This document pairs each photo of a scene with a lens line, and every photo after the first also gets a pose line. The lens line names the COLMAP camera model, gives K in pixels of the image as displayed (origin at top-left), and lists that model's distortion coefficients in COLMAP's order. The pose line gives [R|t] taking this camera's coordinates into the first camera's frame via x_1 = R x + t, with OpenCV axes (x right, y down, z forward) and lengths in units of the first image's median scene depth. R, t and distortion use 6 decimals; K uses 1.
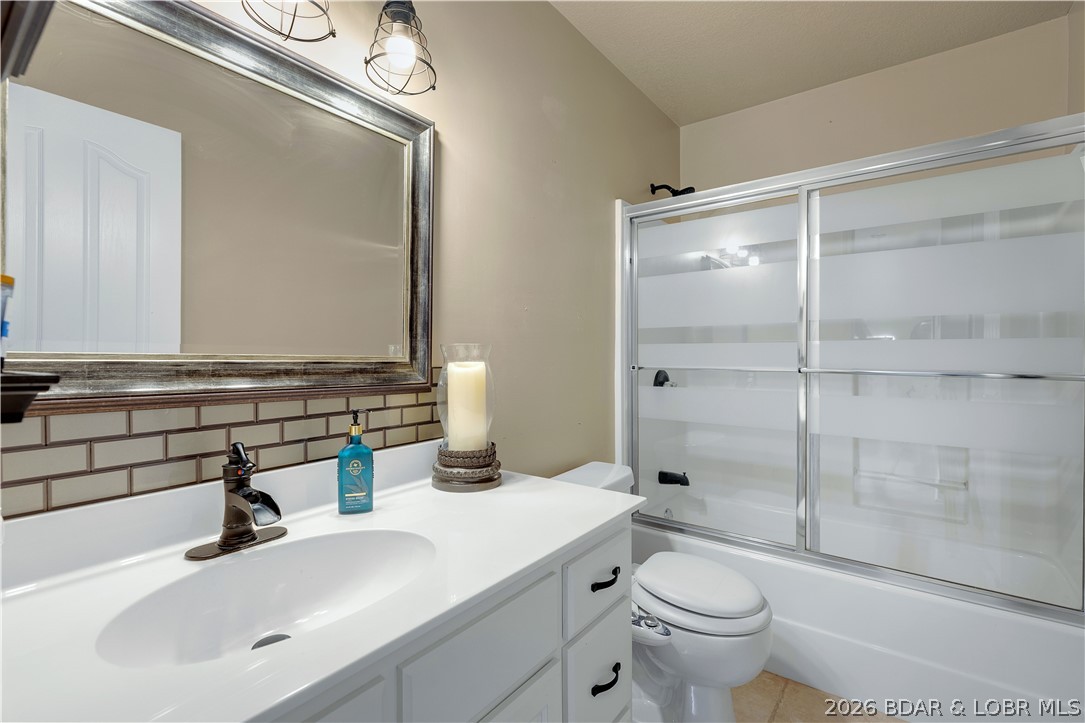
lens RADIAL K [[490.1, 0, 543.2], [0, 490.1, 364.2], [0, 0, 1]] dist [0.003398, 0.000836]
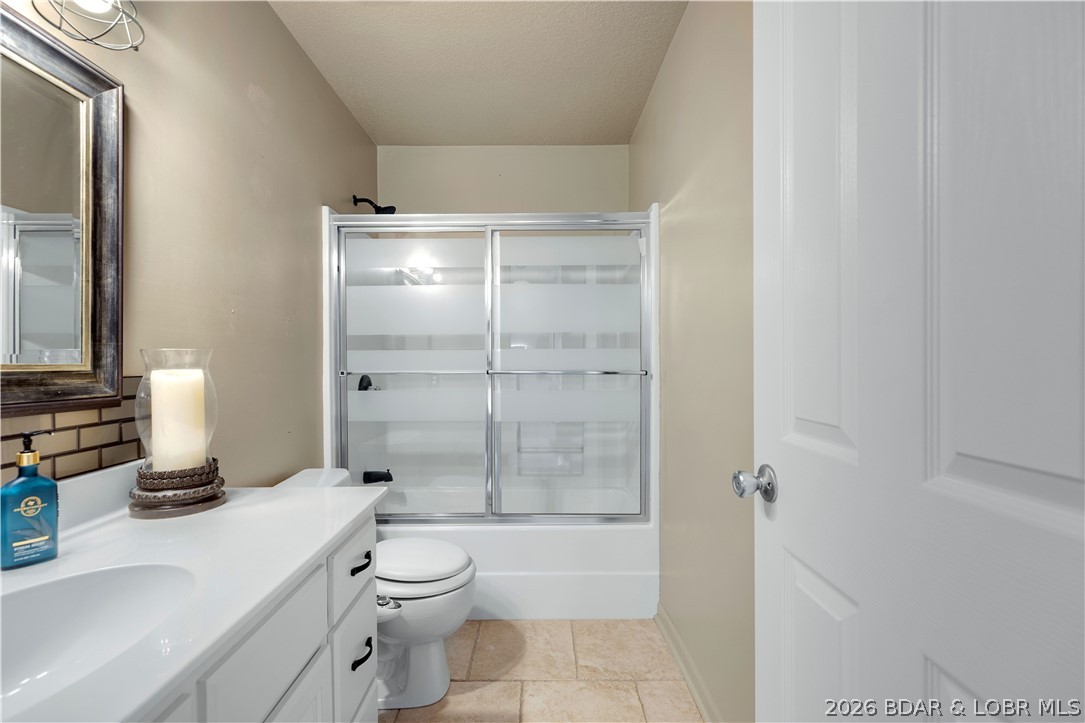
lens RADIAL K [[480.8, 0, 541.0], [0, 480.8, 379.5], [0, 0, 1]] dist [0.002849, 0.000637]
pose [[0.792466, -0.029081, 0.609222, -0.163754], [0.016837, 0.999525, 0.025811, 0.002015], [-0.609684, -0.010196, 0.792579, -0.083808]]
